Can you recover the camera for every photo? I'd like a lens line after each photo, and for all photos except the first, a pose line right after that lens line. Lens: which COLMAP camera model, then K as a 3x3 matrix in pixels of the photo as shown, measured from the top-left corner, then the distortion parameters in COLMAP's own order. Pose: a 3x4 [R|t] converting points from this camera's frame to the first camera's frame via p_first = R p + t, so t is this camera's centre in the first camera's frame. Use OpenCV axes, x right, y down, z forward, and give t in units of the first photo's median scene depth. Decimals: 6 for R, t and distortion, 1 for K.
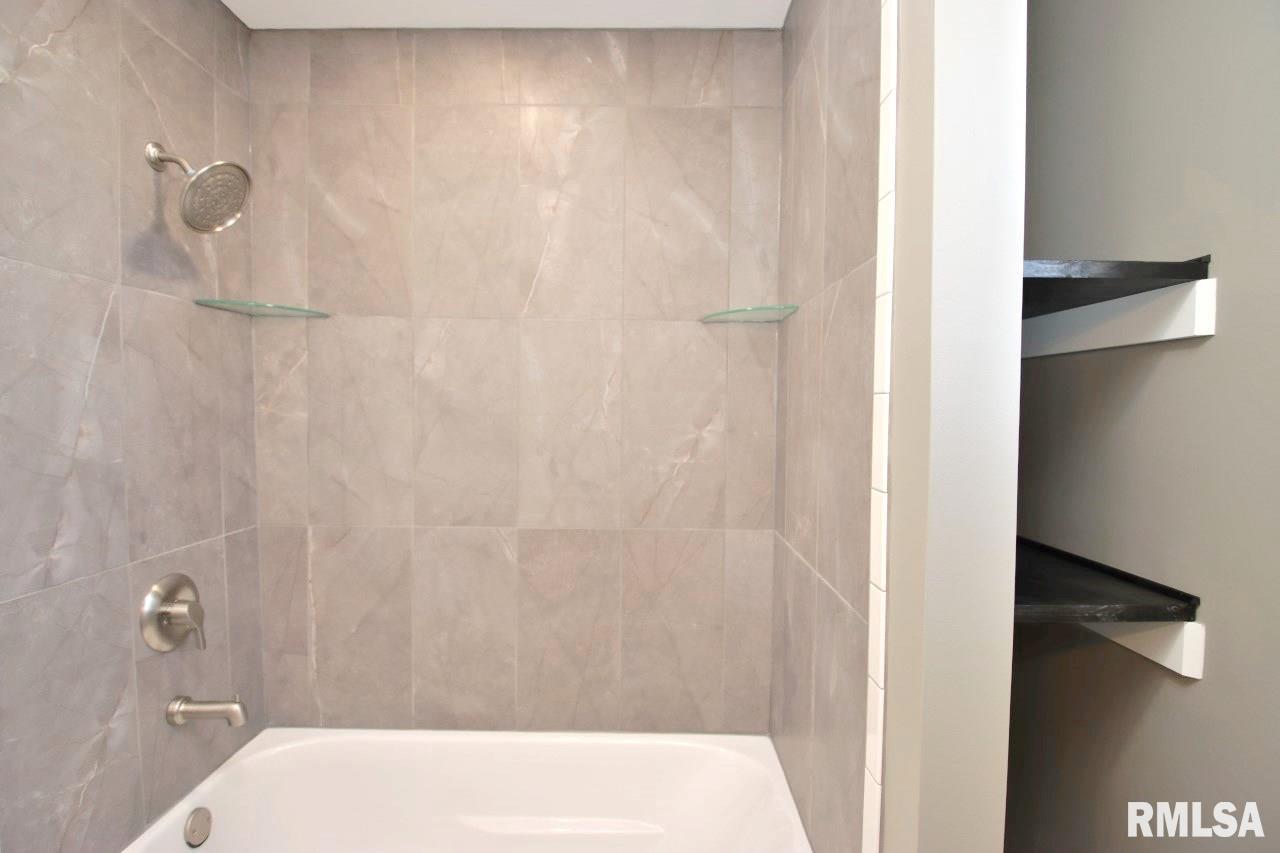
lens RADIAL K [[595.1, 0, 647.2], [0, 595.1, 424.1], [0, 0, 1]] dist [0.000364, -0.014190]
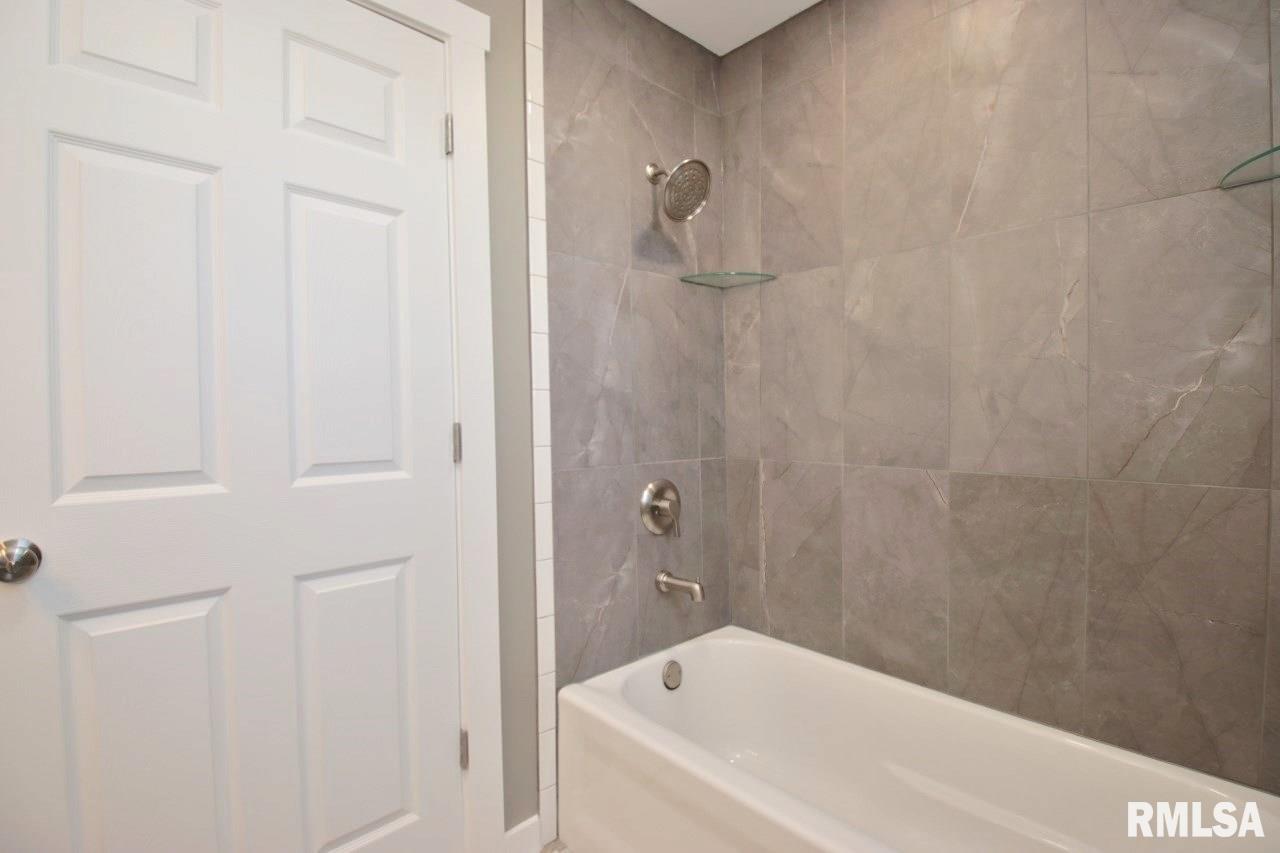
lens RADIAL K [[595.1, 0, 645.0], [0, 595.1, 430.1], [0, 0, 1]] dist [0.000364, -0.014190]
pose [[0.678620, 0.001682, -0.734487, 0.136424], [-0.003278, 0.999994, -0.000738, 0.114817], [0.734482, 0.002909, 0.678622, 0.037932]]
